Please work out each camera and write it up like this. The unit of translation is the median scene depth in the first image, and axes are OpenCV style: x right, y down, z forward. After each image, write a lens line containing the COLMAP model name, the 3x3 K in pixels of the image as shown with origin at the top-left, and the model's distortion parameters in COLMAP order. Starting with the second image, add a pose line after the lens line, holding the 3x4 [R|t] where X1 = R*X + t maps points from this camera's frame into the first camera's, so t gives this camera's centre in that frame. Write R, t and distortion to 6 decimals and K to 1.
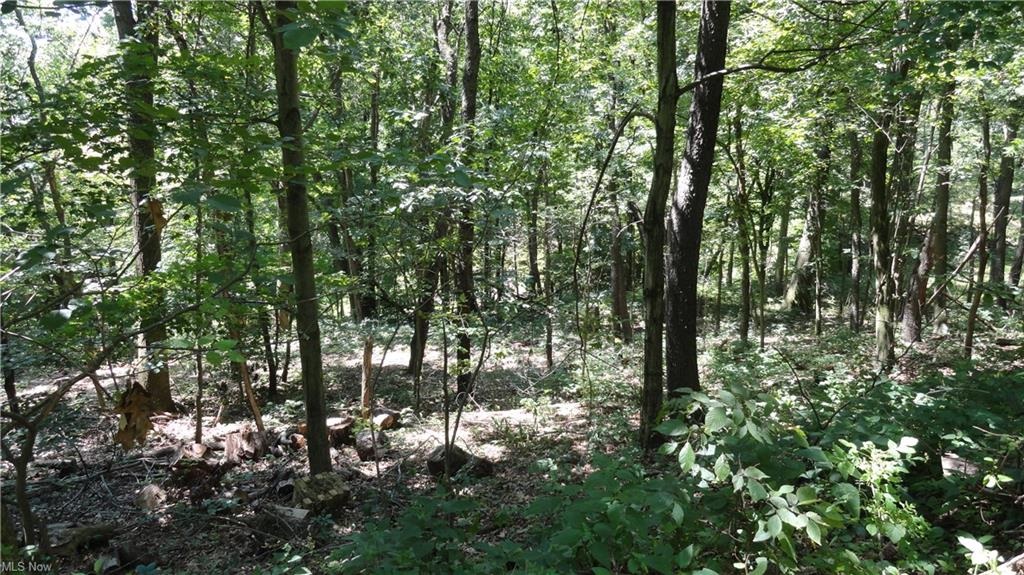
lens RADIAL K [[691.2, 0, 508.3], [0, 691.2, 289.1], [0, 0, 1]] dist [-0.029761, 0.000169]
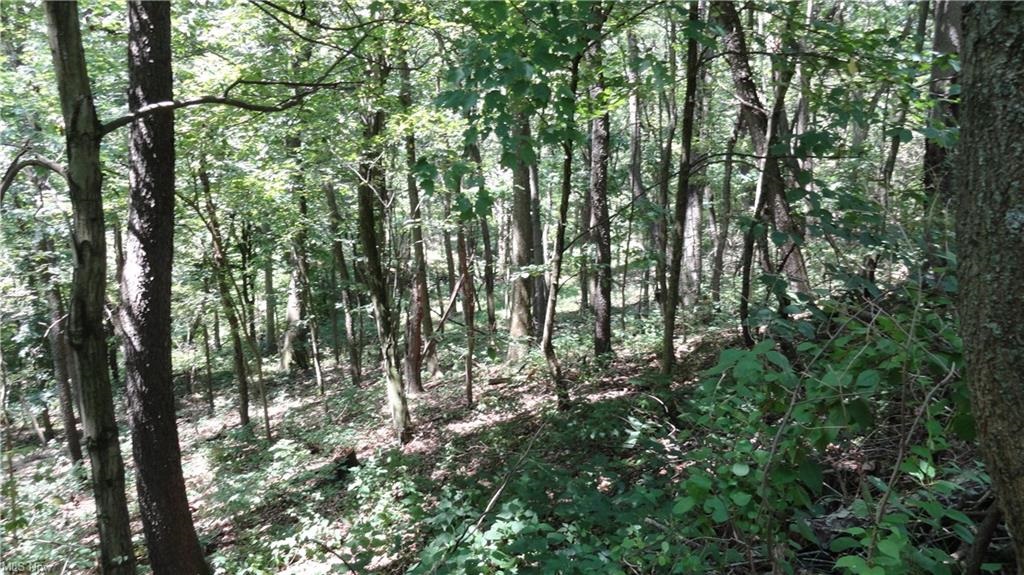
lens RADIAL K [[691.2, 0, 508.3], [0, 691.2, 289.1], [0, 0, 1]] dist [-0.029761, 0.000169]
pose [[0.748109, -0.100790, 0.655876, 0.034982], [0.146125, 0.989157, -0.014668, -0.026705], [-0.647287, 0.106813, 0.754726, 0.101956]]
